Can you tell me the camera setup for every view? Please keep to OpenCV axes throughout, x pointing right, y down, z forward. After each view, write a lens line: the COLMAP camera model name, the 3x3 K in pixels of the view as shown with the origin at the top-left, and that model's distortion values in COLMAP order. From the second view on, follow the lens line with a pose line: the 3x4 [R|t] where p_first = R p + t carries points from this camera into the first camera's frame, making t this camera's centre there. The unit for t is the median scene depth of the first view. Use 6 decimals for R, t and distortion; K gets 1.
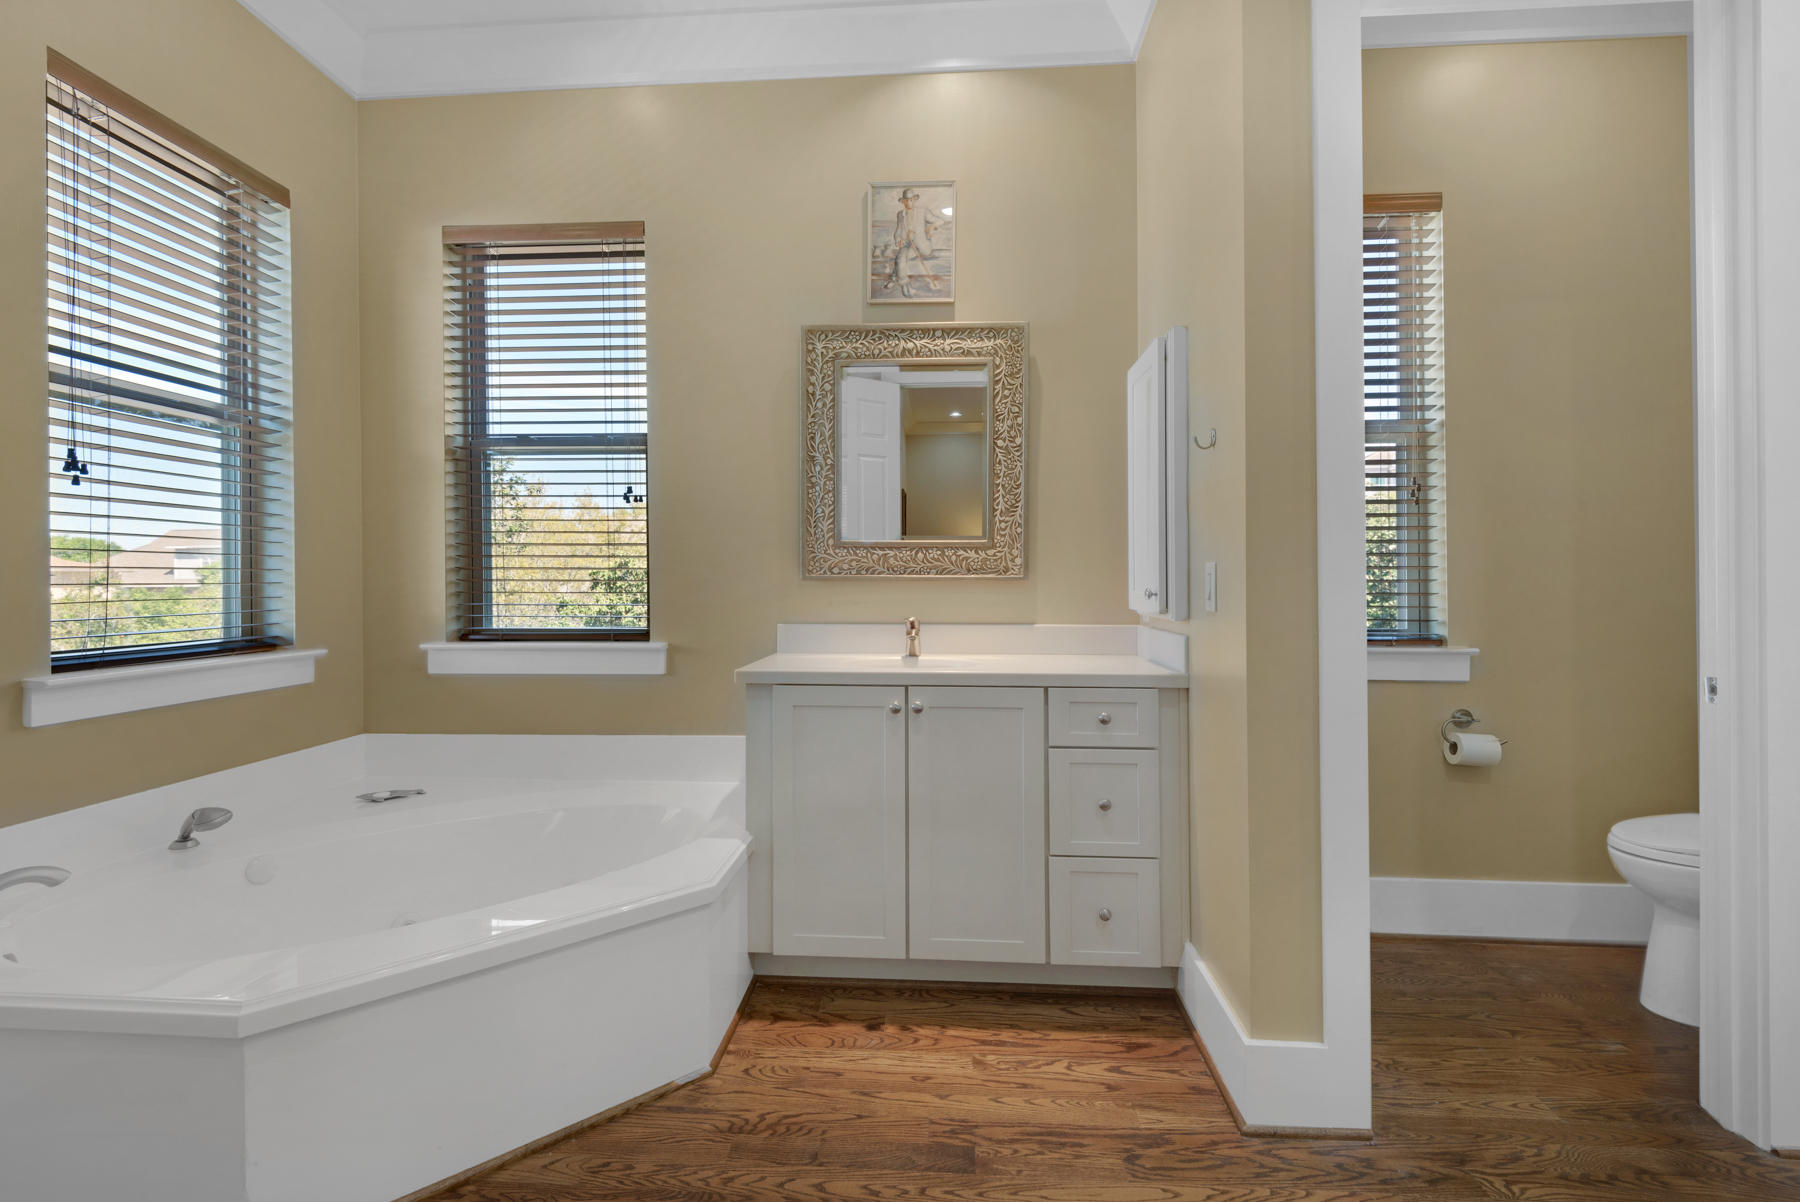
lens RADIAL K [[812.4, 0, 870.7], [0, 812.4, 586.9], [0, 0, 1]] dist [0.011693, -0.009944]
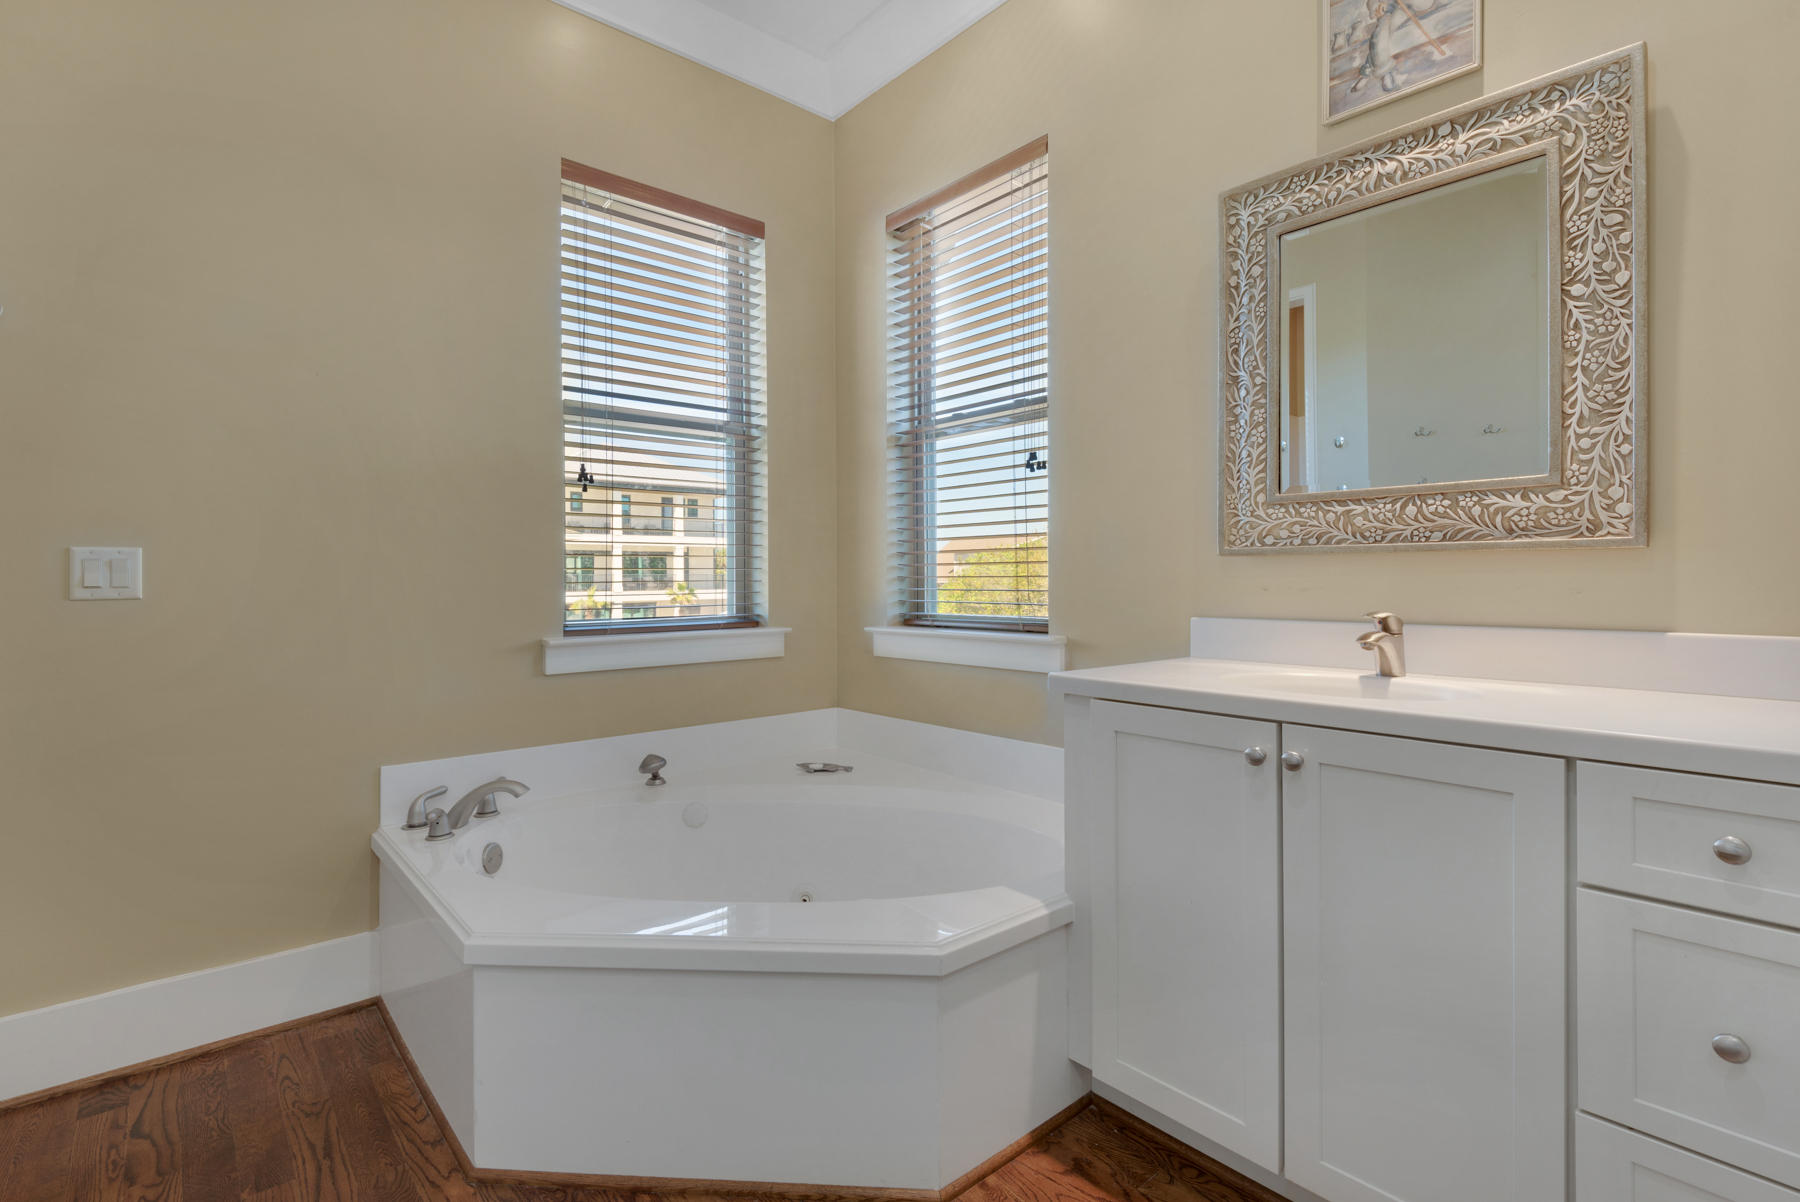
lens RADIAL K [[812.4, 0, 928.1], [0, 812.4, 586.4], [0, 0, 1]] dist [0.011693, -0.009944]
pose [[0.717974, 0.000911, -0.696069, 0.226298], [0.000610, 0.999998, 0.001937, 0.016883], [0.696069, -0.001816, 0.717972, 0.317760]]
